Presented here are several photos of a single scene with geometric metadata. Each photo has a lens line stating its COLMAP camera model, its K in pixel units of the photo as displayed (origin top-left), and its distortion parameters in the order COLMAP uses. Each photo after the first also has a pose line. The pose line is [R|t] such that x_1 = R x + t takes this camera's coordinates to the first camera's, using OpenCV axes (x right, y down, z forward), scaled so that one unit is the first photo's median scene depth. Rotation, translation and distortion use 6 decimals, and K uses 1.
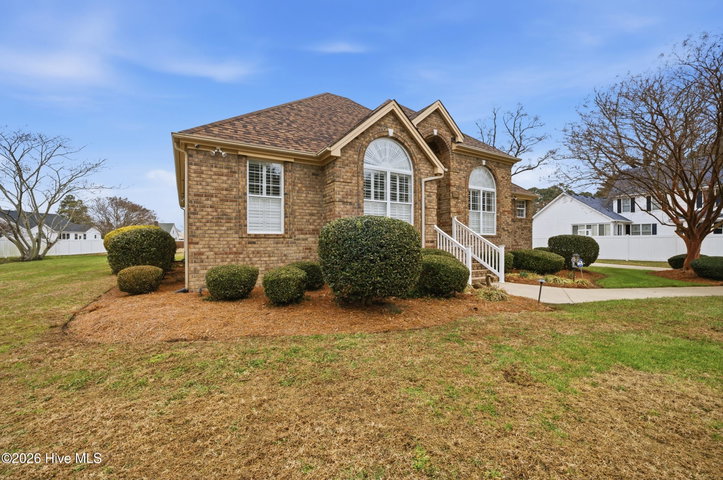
lens RADIAL K [[293.7, 0, 363.4], [0, 293.7, 242.0], [0, 0, 1]] dist [-0.016414, 0.002276]
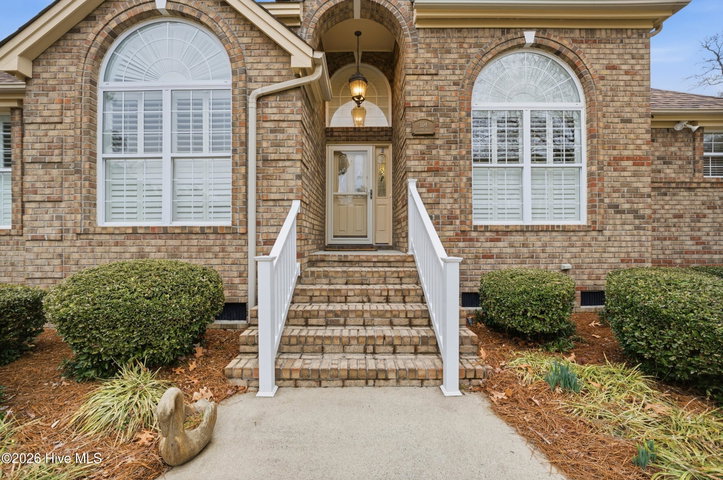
lens RADIAL K [[293.7, 0, 360.1], [0, 293.7, 240.3], [0, 0, 1]] dist [-0.016414, 0.002276]
pose [[0.855057, 0.002543, -0.518528, 0.534894], [-0.001133, 0.999995, 0.003036, -0.005608], [0.518533, -0.002008, 0.855055, 0.709972]]
